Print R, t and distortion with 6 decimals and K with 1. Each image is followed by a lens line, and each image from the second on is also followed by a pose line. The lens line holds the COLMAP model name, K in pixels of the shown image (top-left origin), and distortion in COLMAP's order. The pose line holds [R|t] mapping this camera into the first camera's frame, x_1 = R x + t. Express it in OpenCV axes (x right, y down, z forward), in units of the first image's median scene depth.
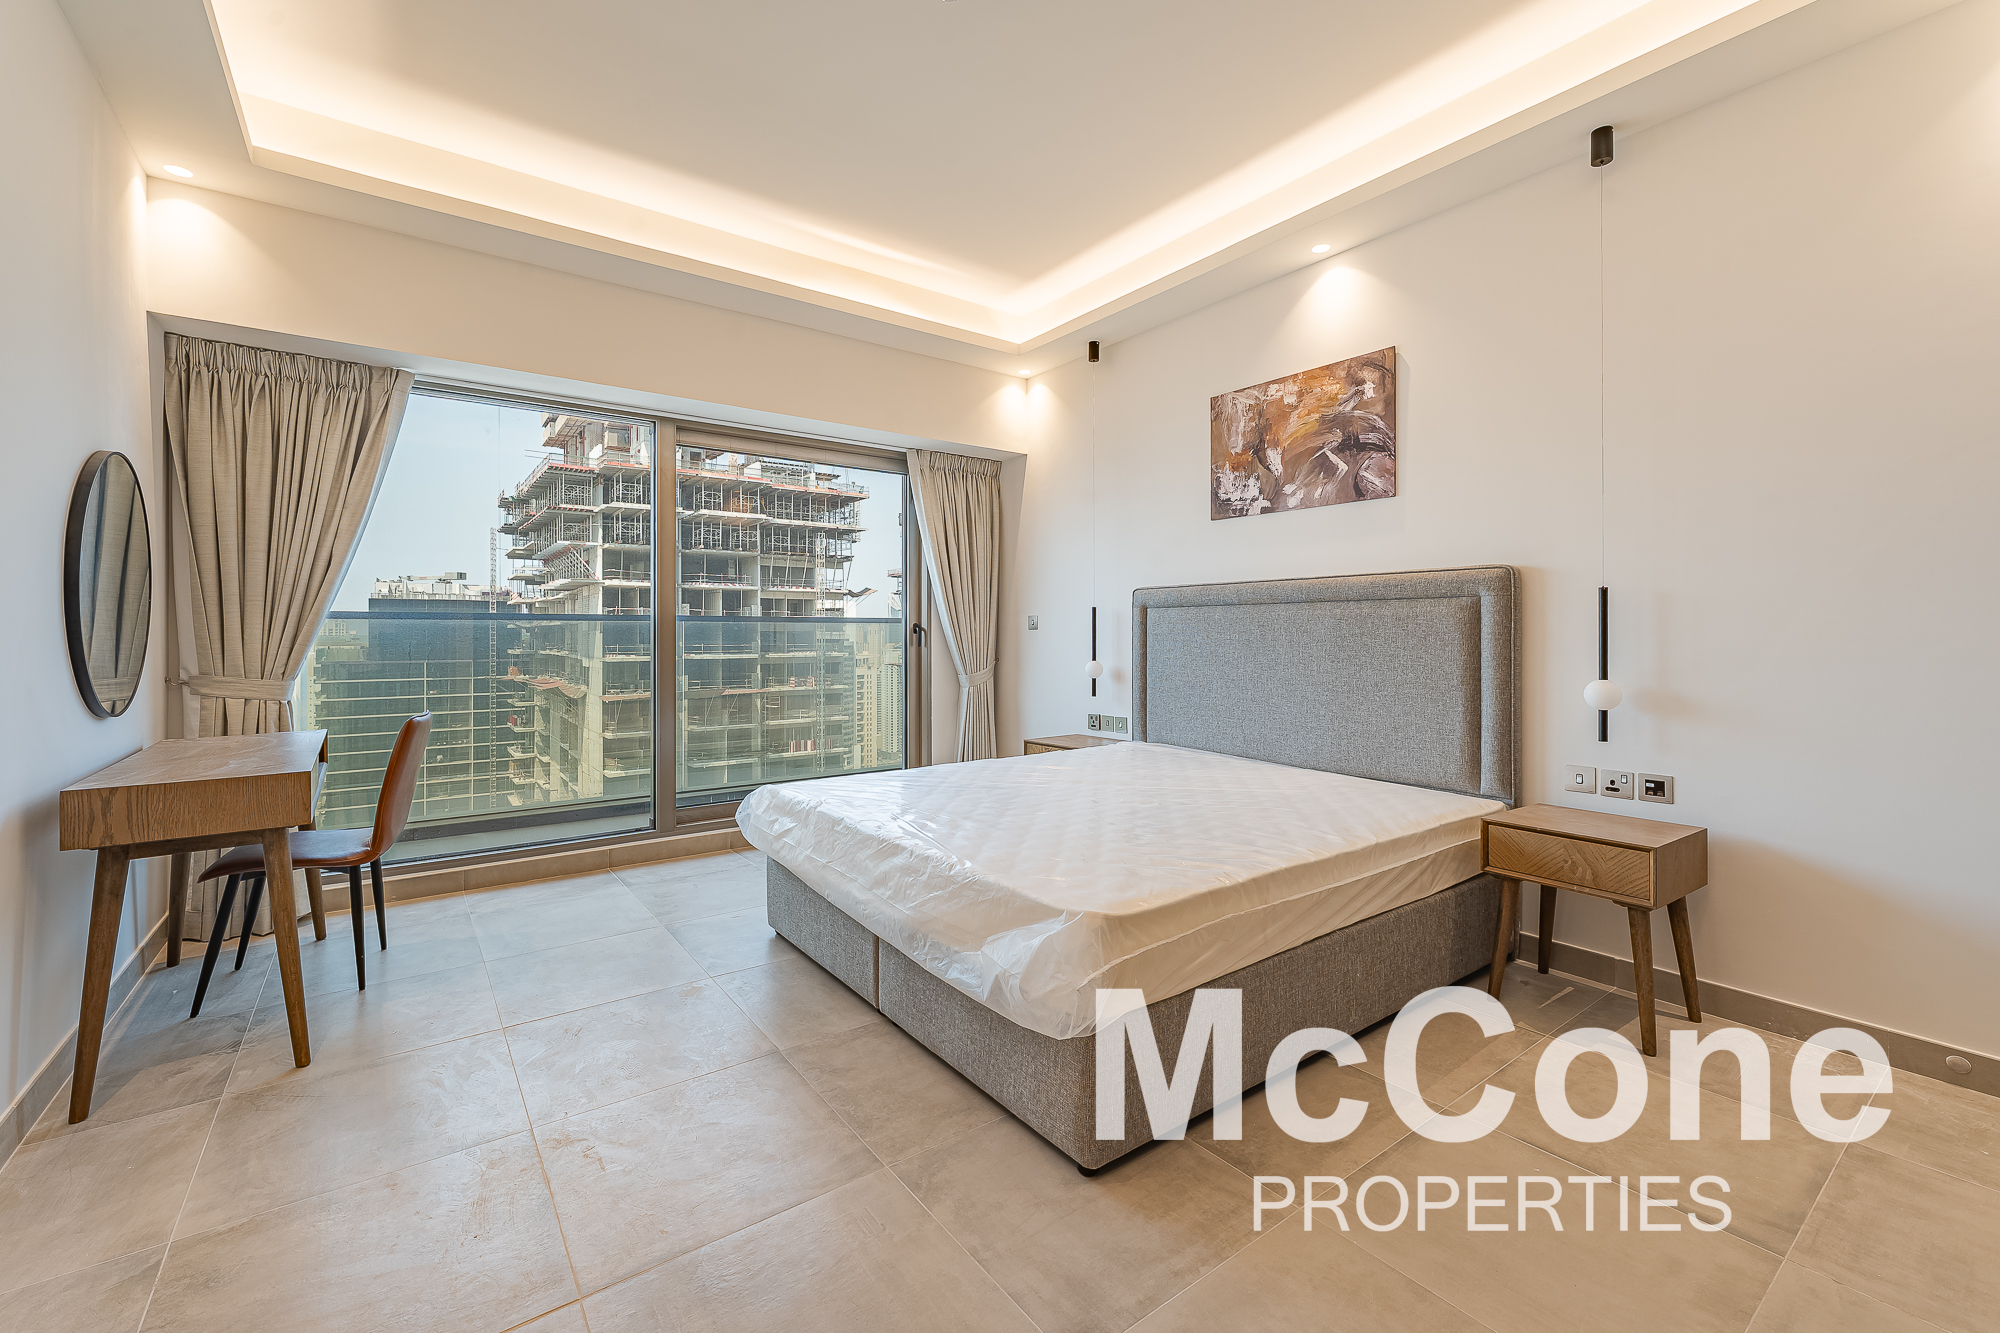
lens RADIAL K [[866.9, 0, 1001.5], [0, 866.9, 636.0], [0, 0, 1]] dist [0.015931, -0.000186]
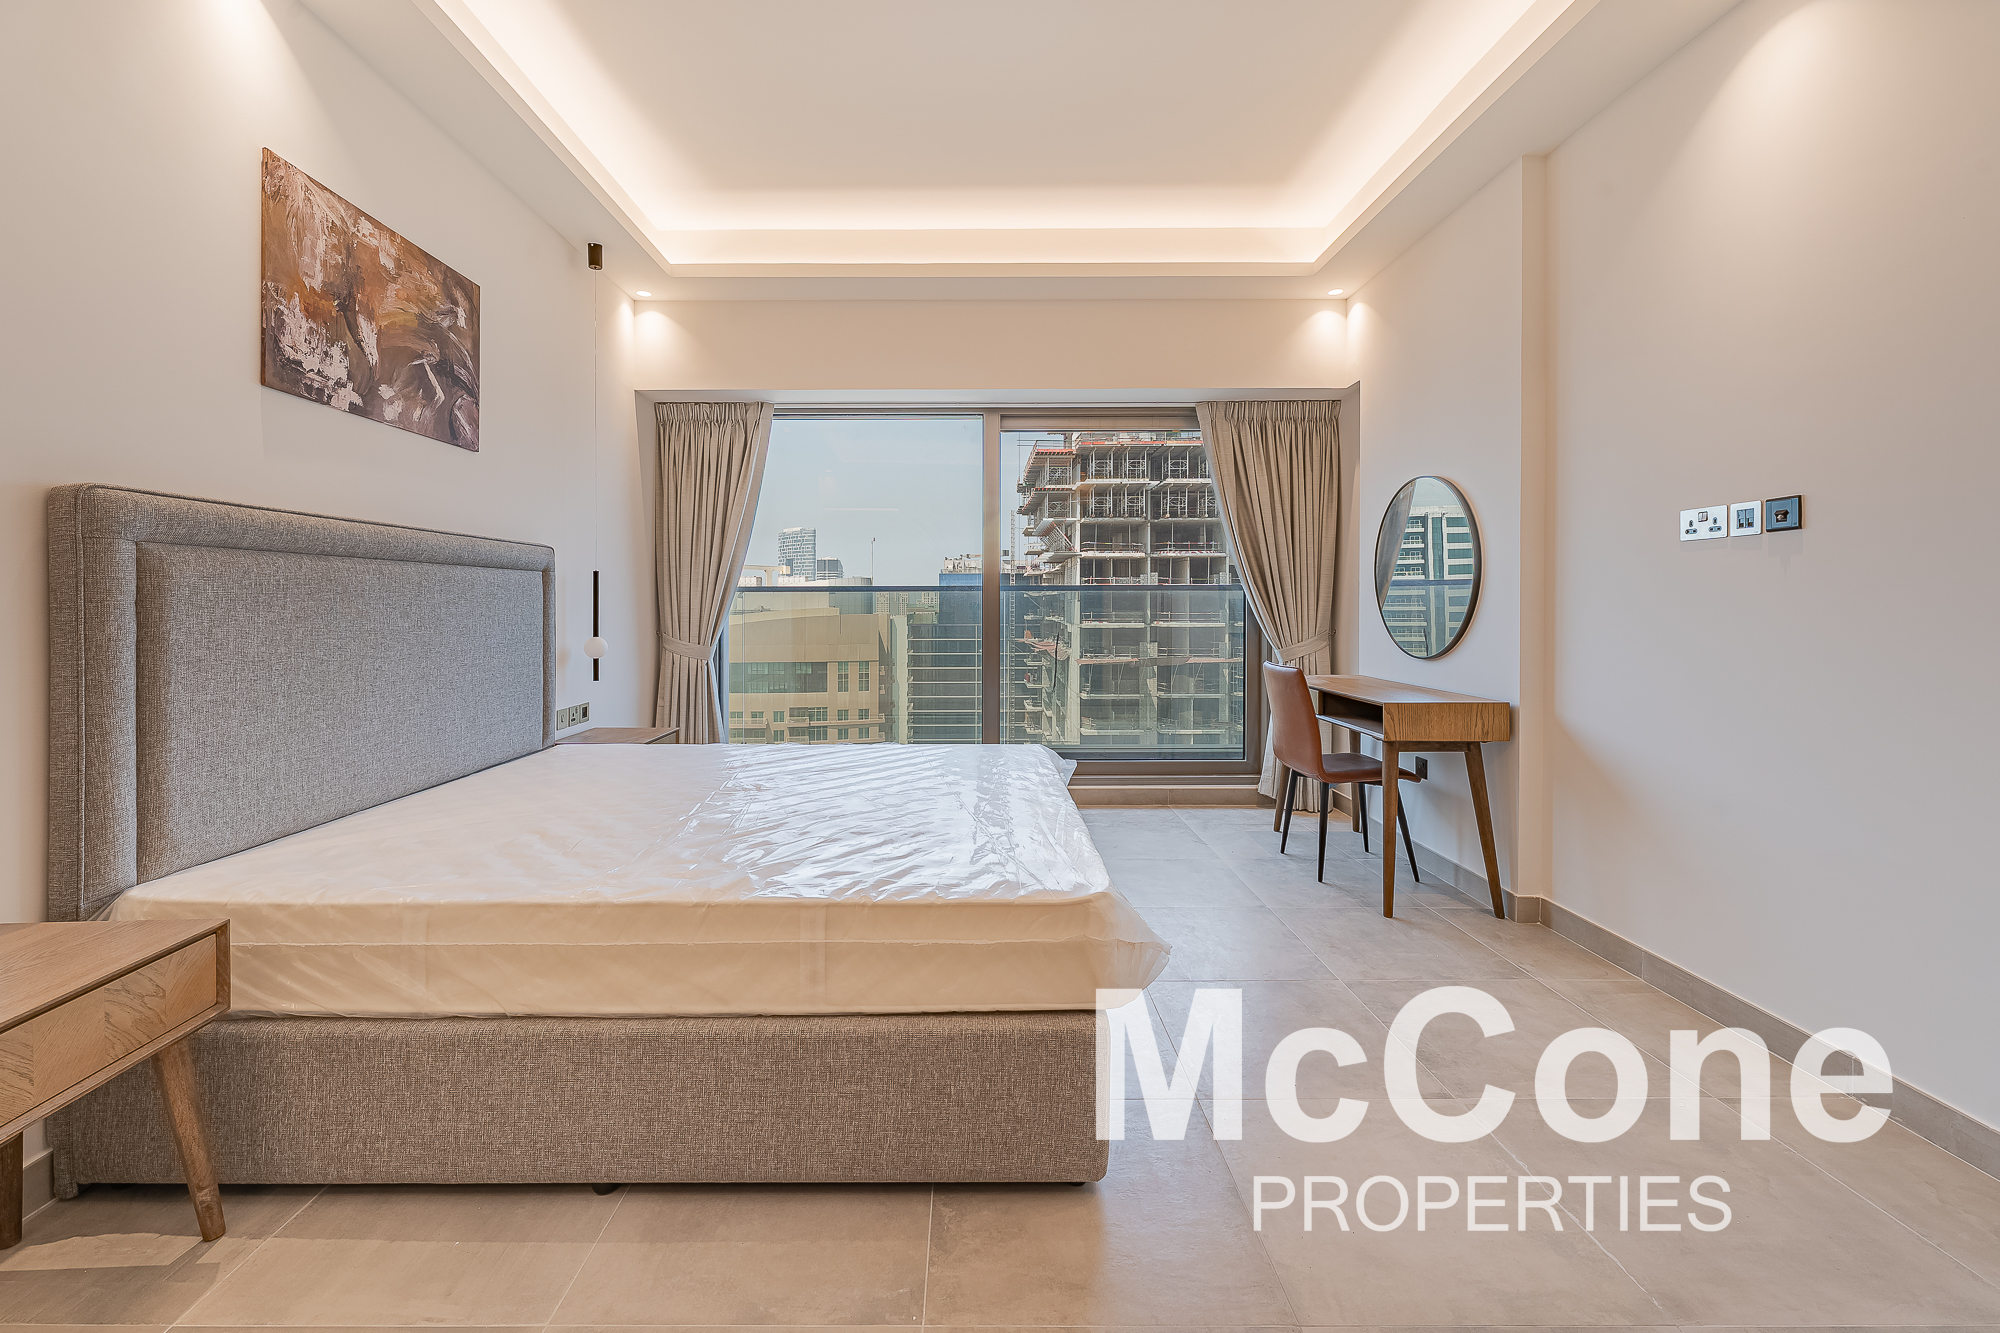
lens RADIAL K [[824.9, 0, 991.0], [0, 824.9, 604.9], [0, 0, 1]] dist [-0.001530, -0.000516]
pose [[-0.810783, -0.003619, 0.585336, -0.435100], [-0.000303, 0.999983, 0.005763, -0.006111], [-0.585347, 0.004495, -0.810771, 1.254470]]
